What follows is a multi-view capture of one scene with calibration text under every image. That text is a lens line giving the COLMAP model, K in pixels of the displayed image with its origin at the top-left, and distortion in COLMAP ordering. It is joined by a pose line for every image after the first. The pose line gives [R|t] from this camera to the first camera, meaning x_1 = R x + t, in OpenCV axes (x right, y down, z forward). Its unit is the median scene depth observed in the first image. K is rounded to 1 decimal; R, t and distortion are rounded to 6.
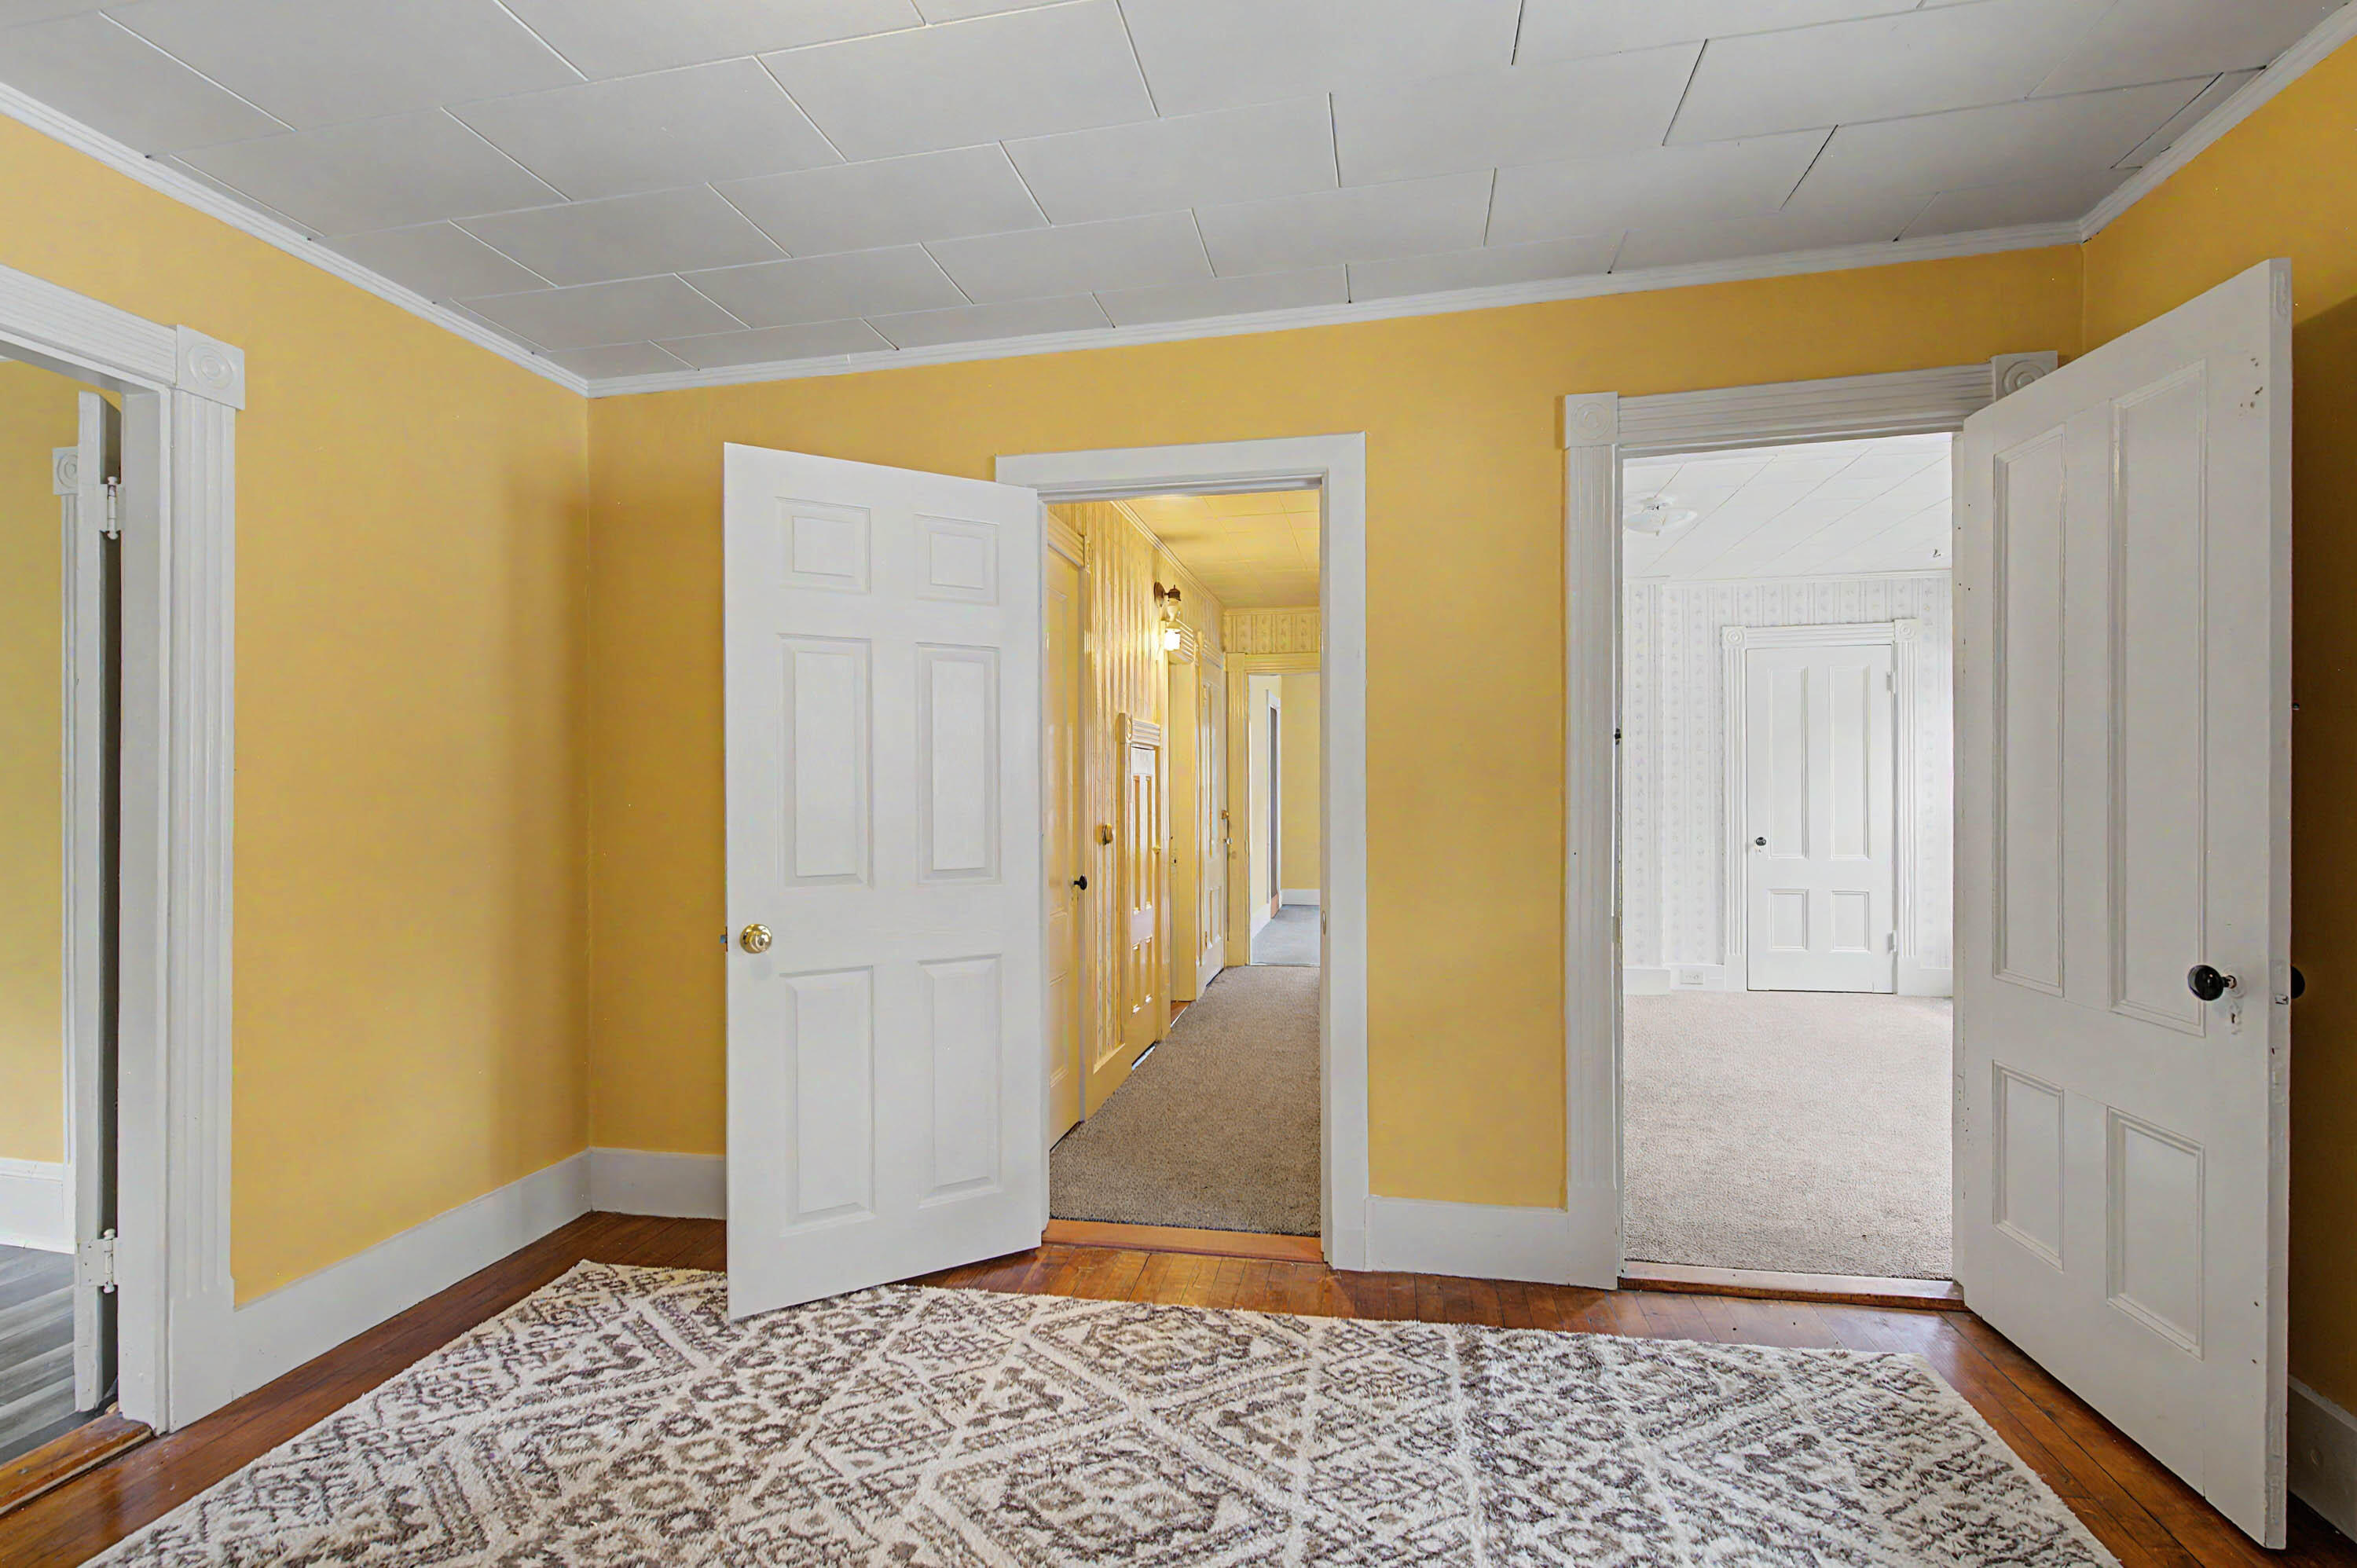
lens RADIAL K [[1057.5, 0, 1179.8], [0, 1057.5, 788.8], [0, 0, 1]] dist [-0.000885, -0.000228]
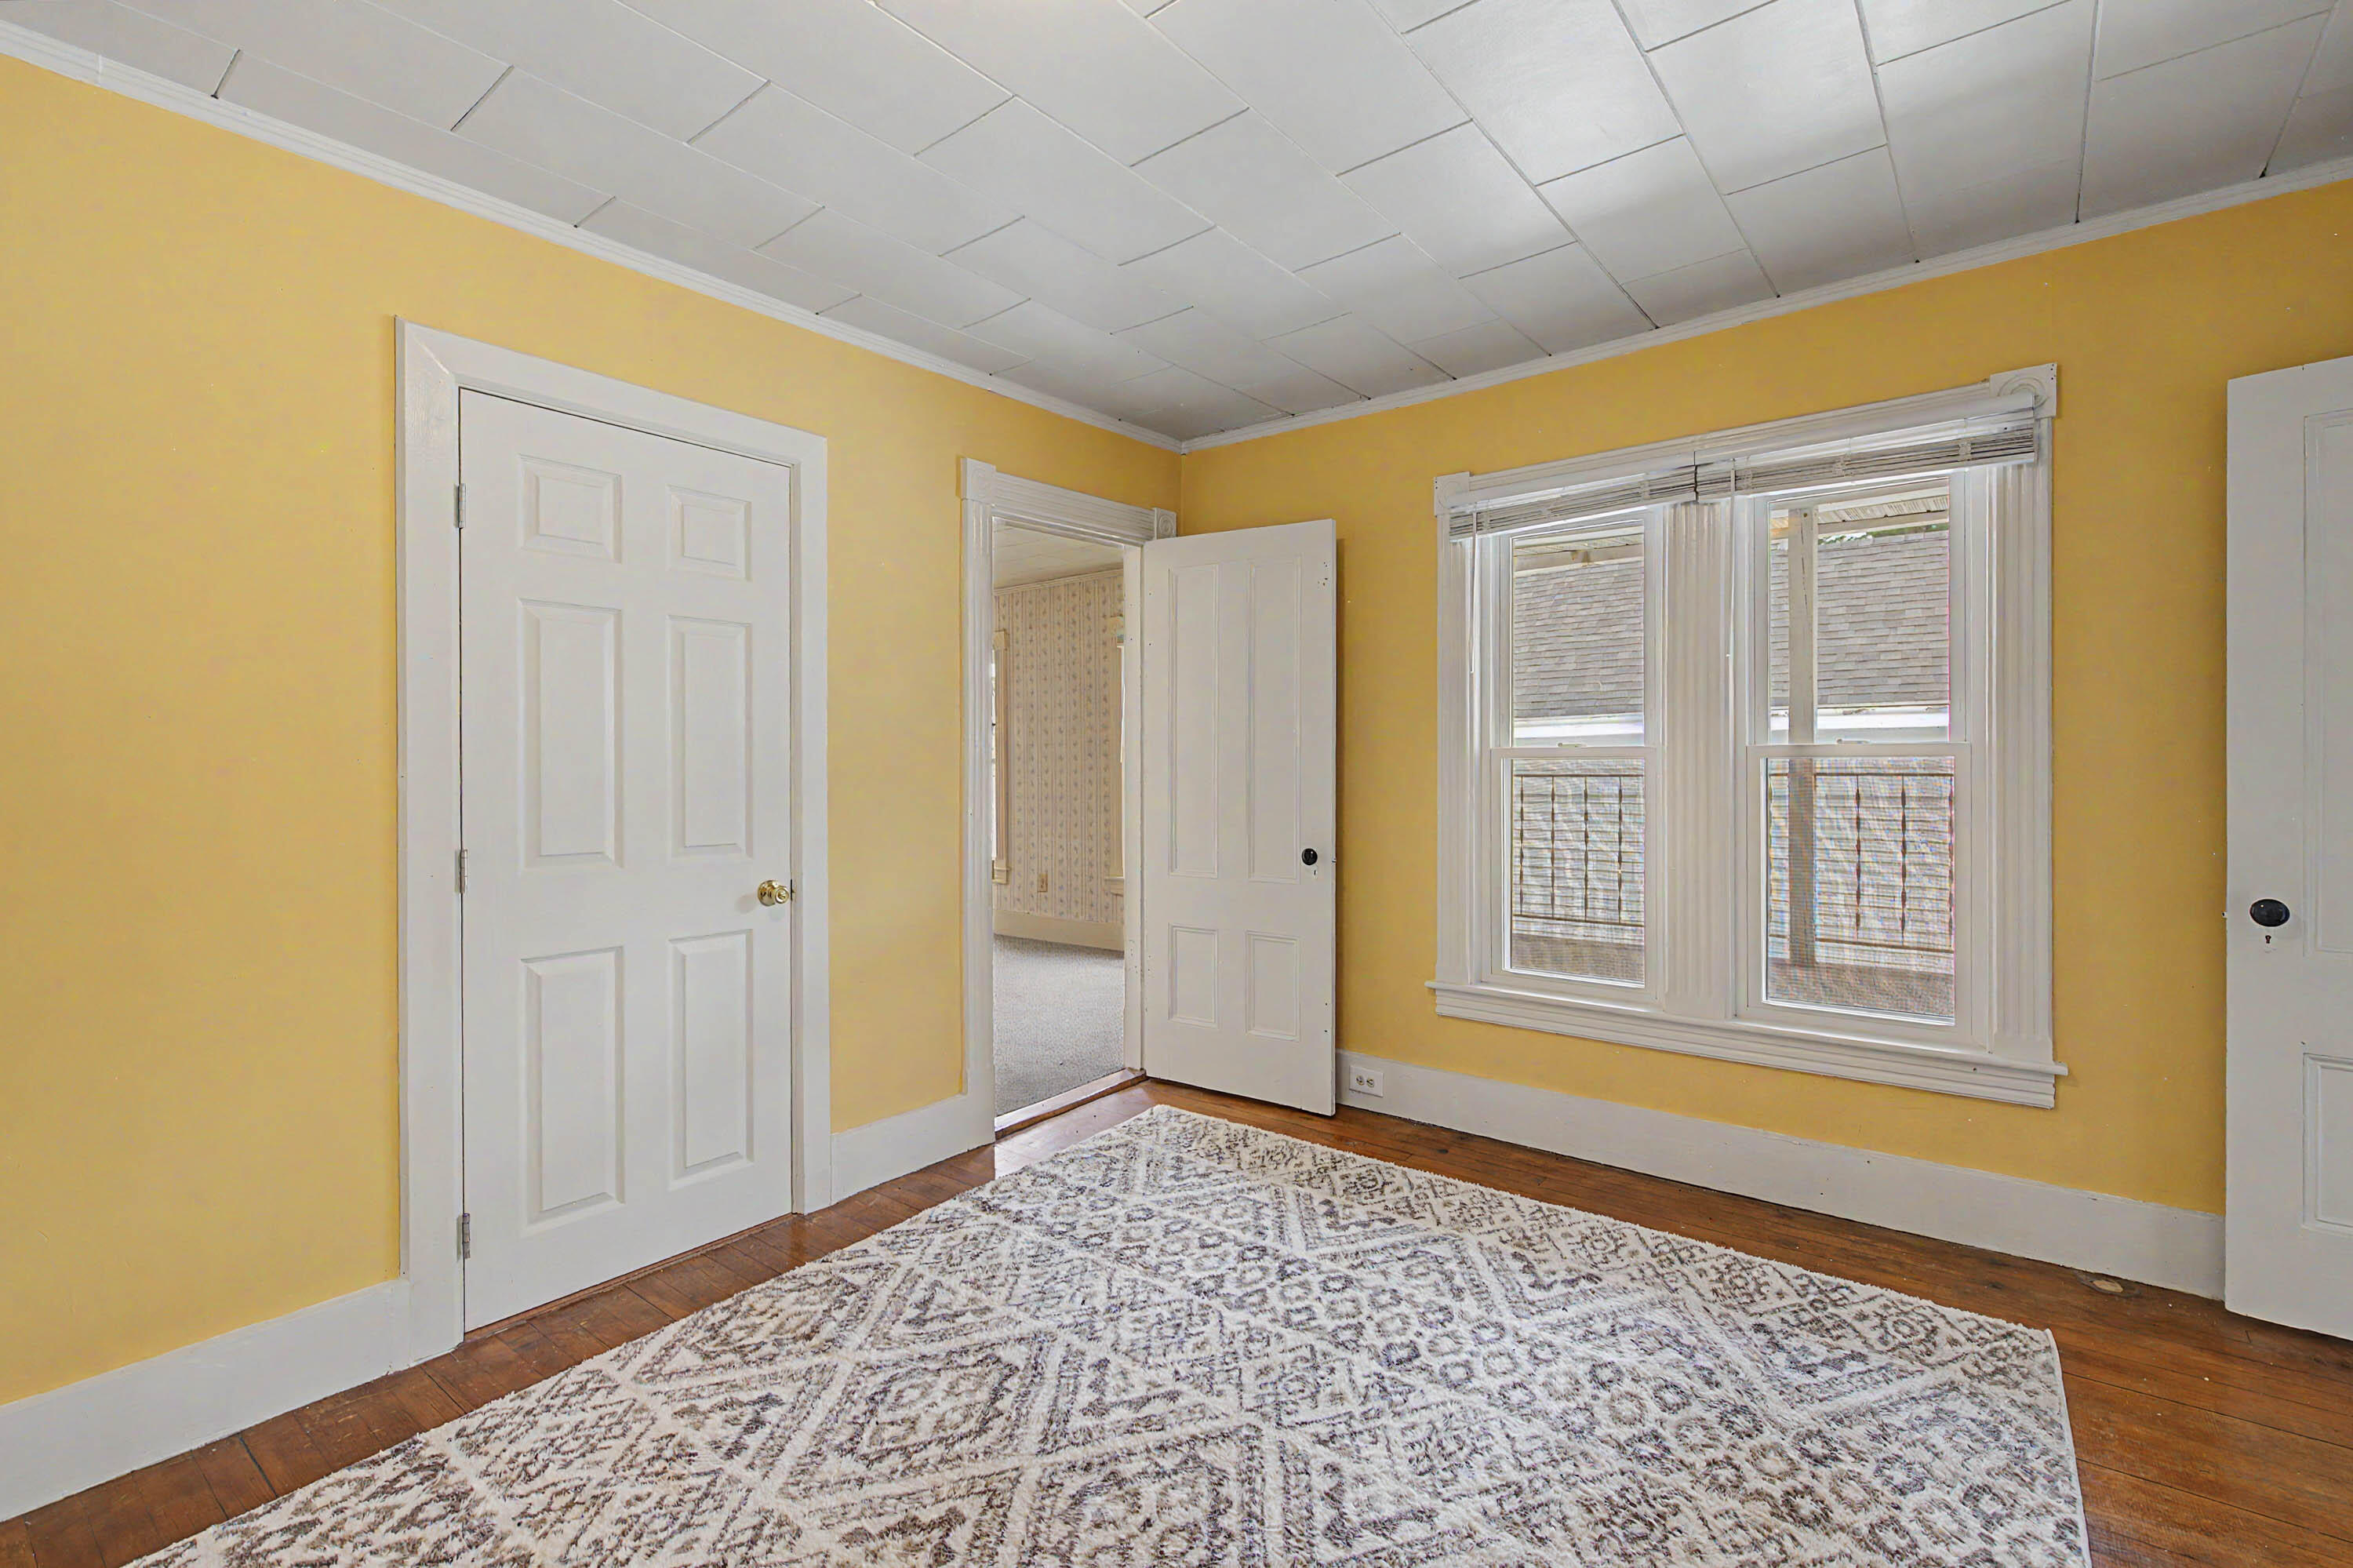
lens RADIAL K [[1055.8, 0, 1179.0], [0, 1055.8, 771.2], [0, 0, 1]] dist [-0.000885, -0.000228]
pose [[0.453540, -0.004531, 0.891225, -0.766722], [0.002669, 0.999989, 0.003725, 0.004243], [-0.891232, 0.000689, 0.453547, 0.219714]]
